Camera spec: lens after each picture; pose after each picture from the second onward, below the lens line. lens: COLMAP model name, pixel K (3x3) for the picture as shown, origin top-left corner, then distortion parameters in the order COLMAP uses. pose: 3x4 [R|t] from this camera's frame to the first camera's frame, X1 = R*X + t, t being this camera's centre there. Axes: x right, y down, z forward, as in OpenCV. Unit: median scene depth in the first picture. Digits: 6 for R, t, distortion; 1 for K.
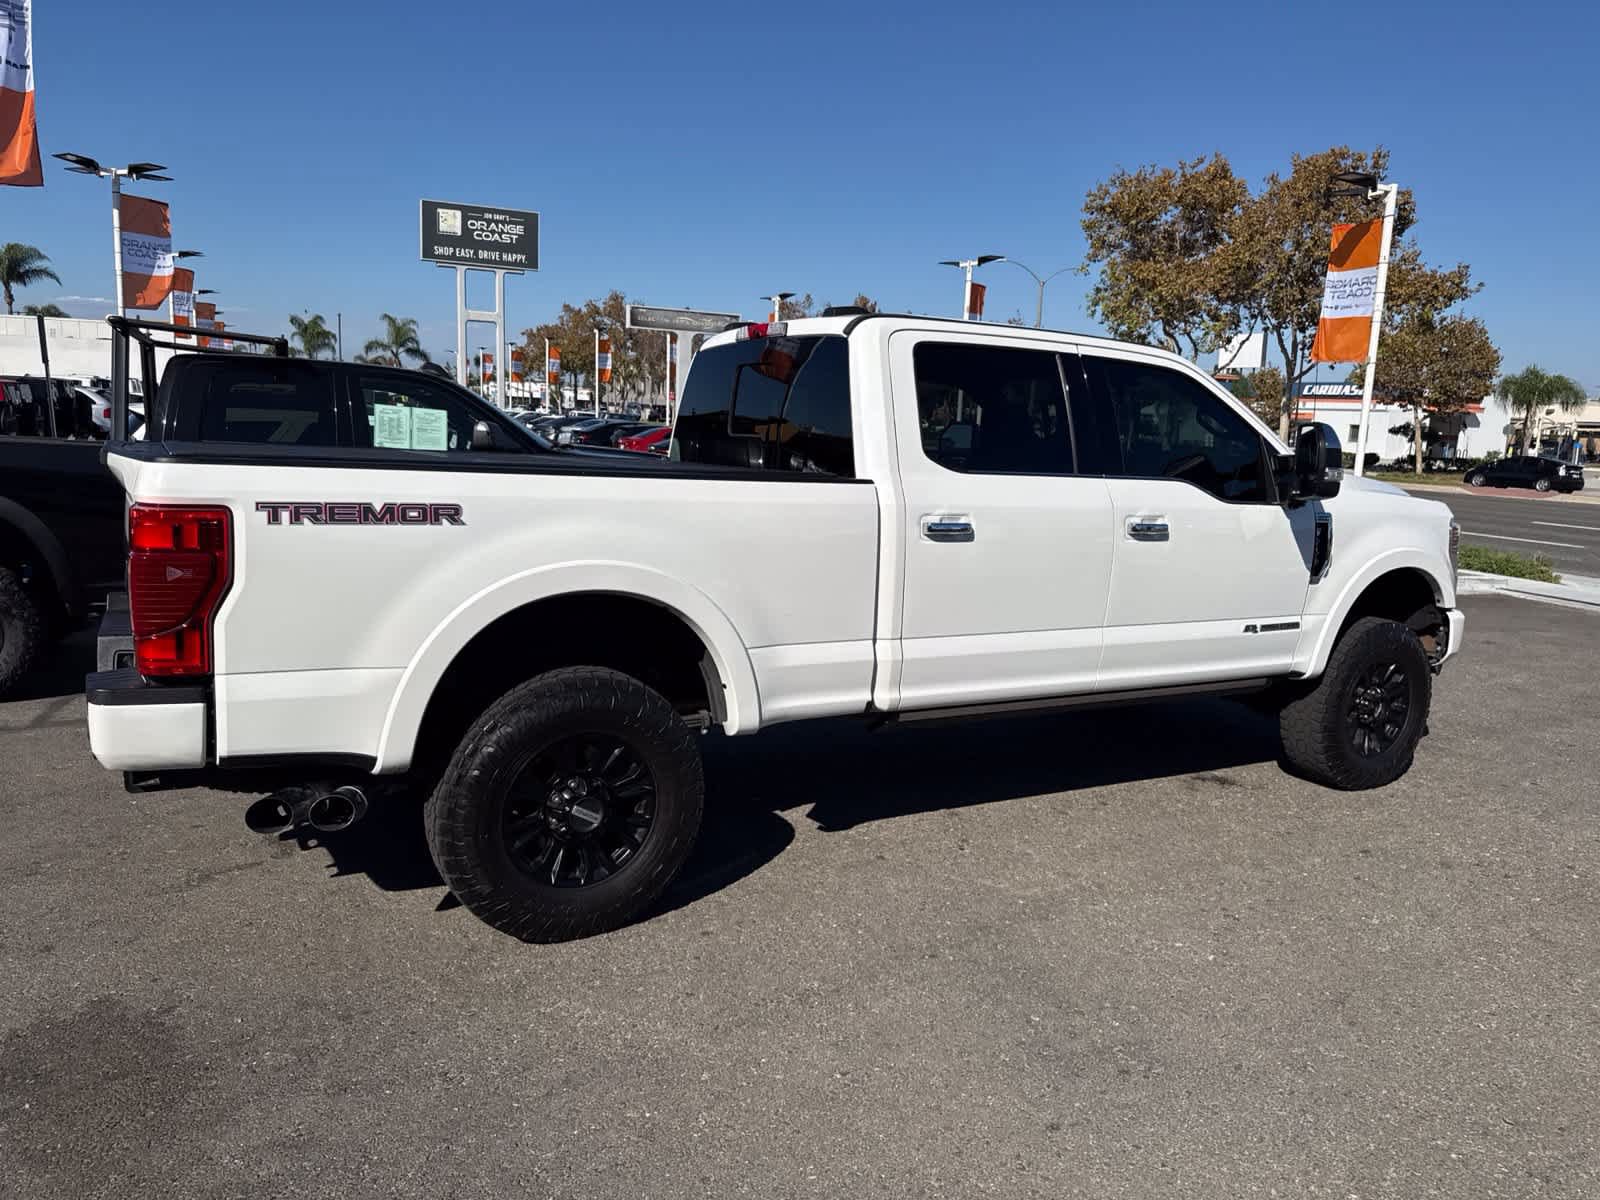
lens RADIAL K [[1120.3, 0, 800.6], [0, 1120.3, 591.9], [0, 0, 1]] dist [0.101900, -0.153874]
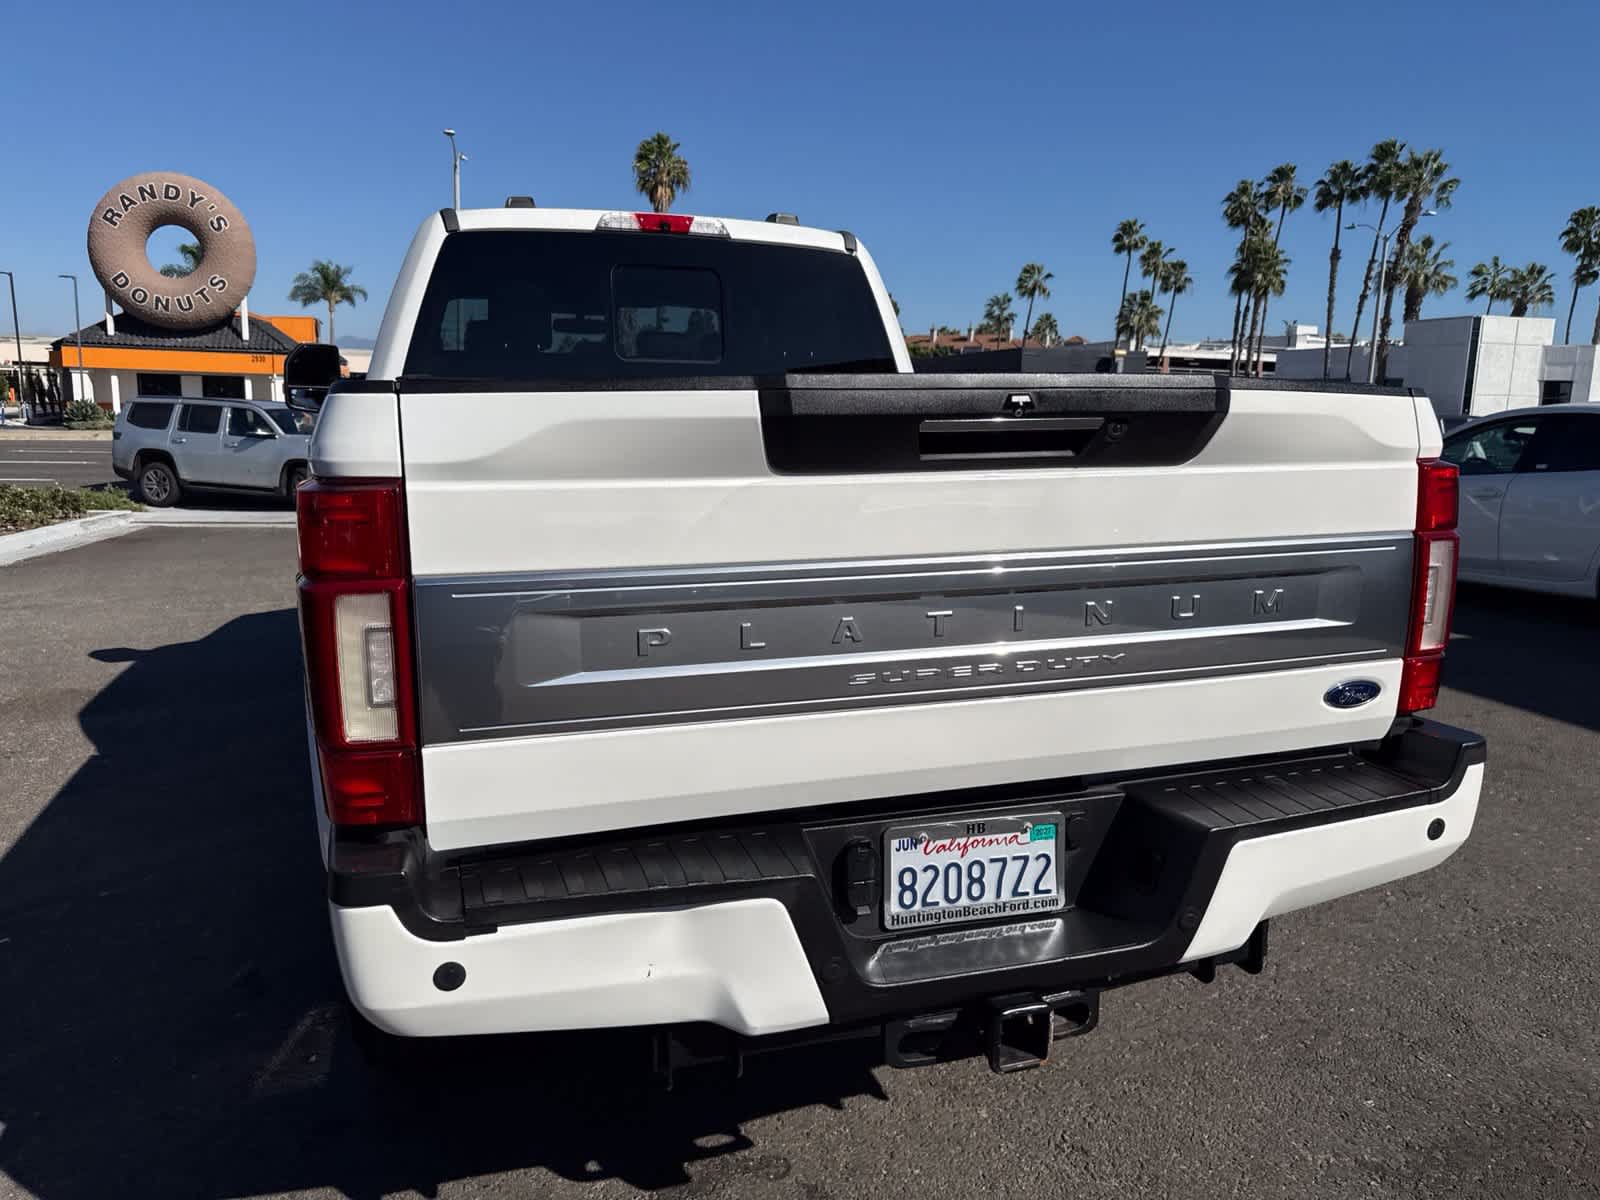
lens RADIAL K [[1134.0, 0, 803.3], [0, 1134.0, 607.3], [0, 0, 1]] dist [0.048012, -0.062258]
pose [[0.186418, -0.205833, 0.960667, -0.783353], [0.139075, 0.973490, 0.181593, -0.099224], [-0.972577, 0.099752, 0.210103, 0.733410]]
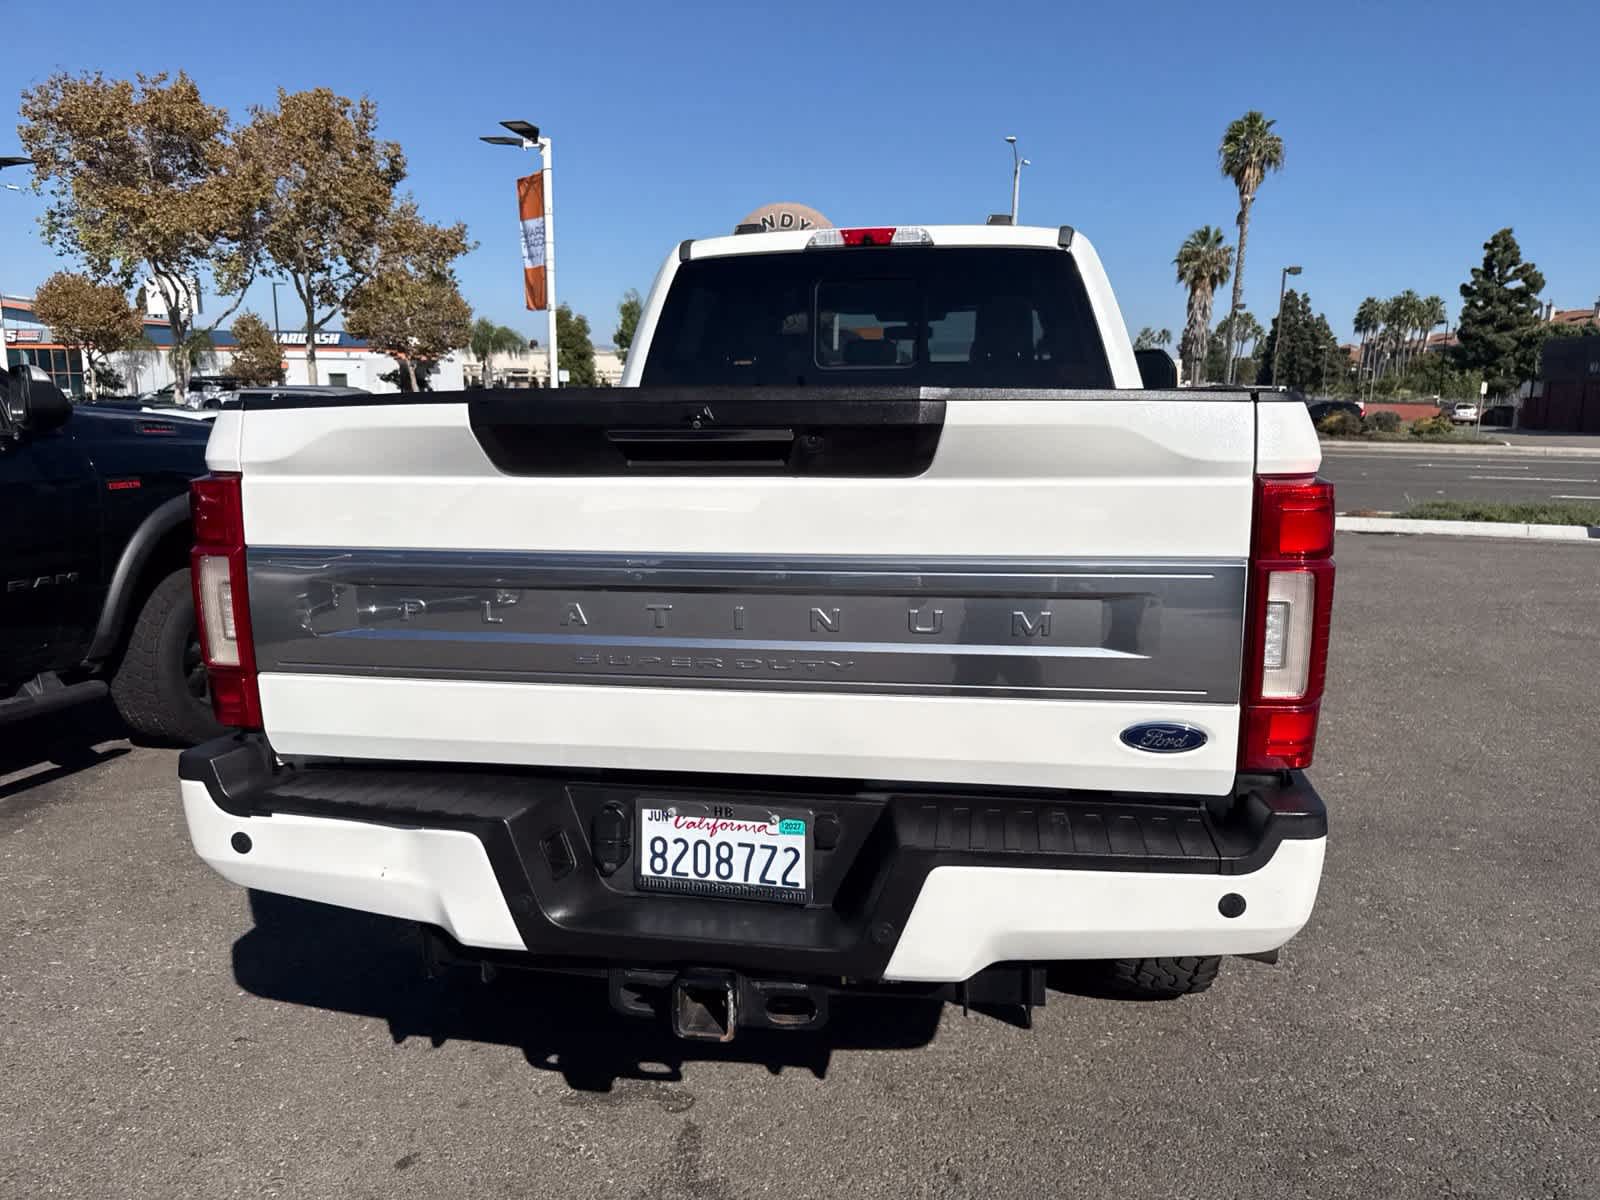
lens RADIAL K [[1129.2, 0, 802.9], [0, 1129.2, 601.9], [0, 0, 1]] dist [0.054814, -0.074614]
pose [[0.628110, -0.173017, 0.758646, -0.701829], [0.134841, 0.984418, 0.112868, -0.067146], [-0.766352, 0.031403, 0.641652, 0.491719]]
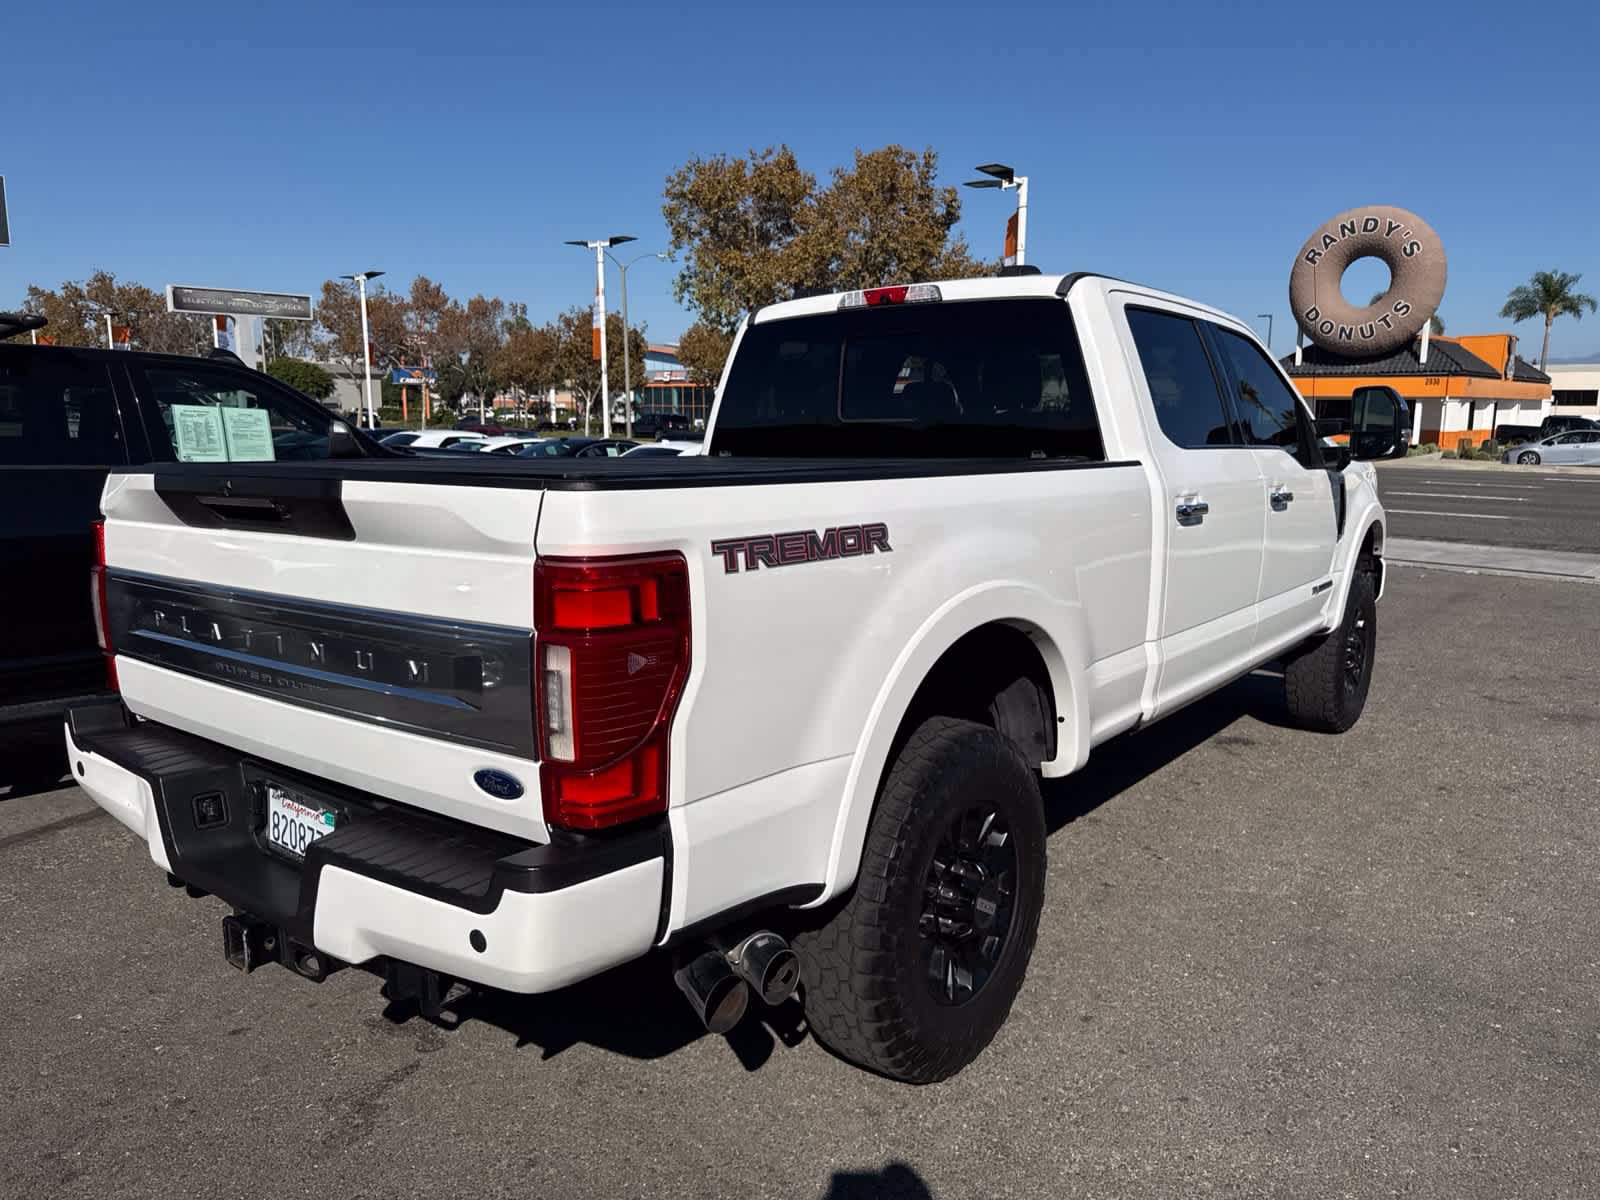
lens RADIAL K [[1119.7, 0, 808.6], [0, 1119.7, 603.6], [0, 0, 1]] dist [0.083436, -0.111599]
pose [[0.920666, -0.101012, 0.377056, -0.412001], [0.093260, 0.994885, 0.038811, -0.038481], [-0.379048, -0.000567, 0.925377, 0.229278]]
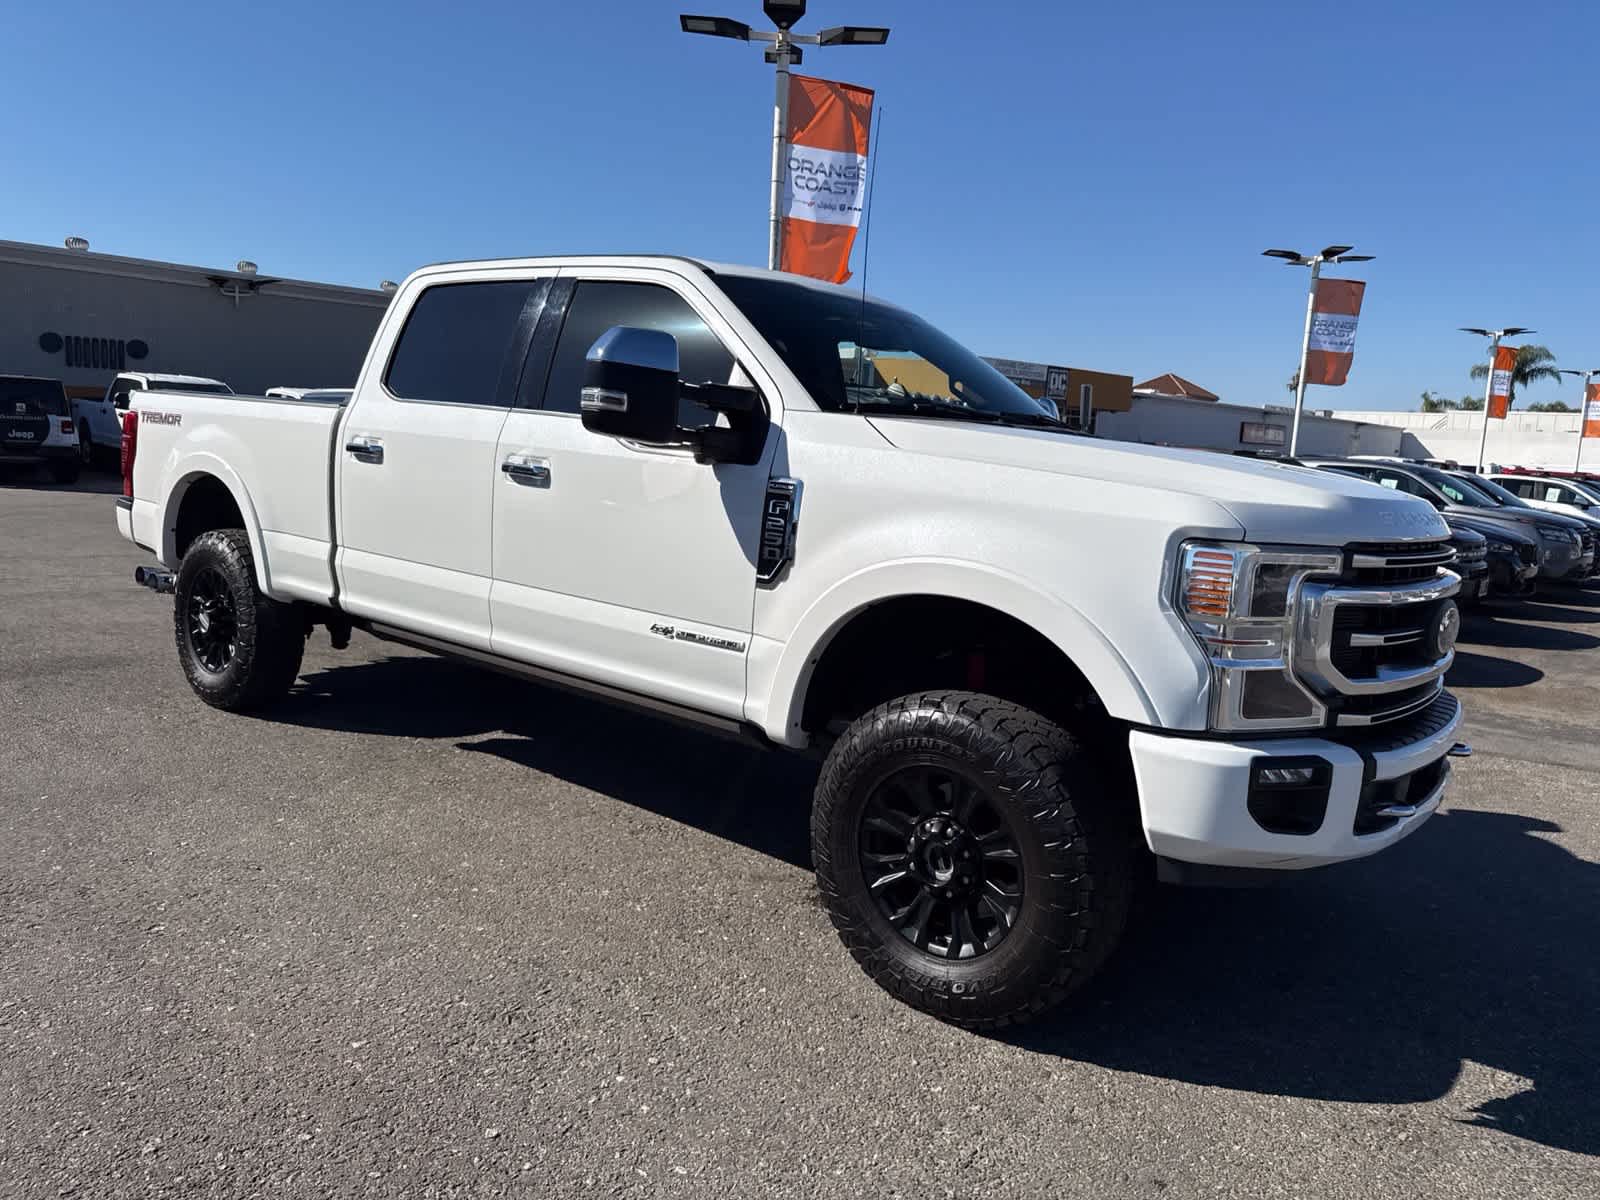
lens RADIAL K [[1132.4, 0, 803.0], [0, 1132.4, 597.1], [0, 0, 1]] dist [0.052415, -0.066167]
pose [[0.369673, 0.108160, -0.922845, 1.088699], [-0.184793, 0.981919, 0.041059, -0.033677], [0.910601, 0.155357, 0.382976, 0.811387]]
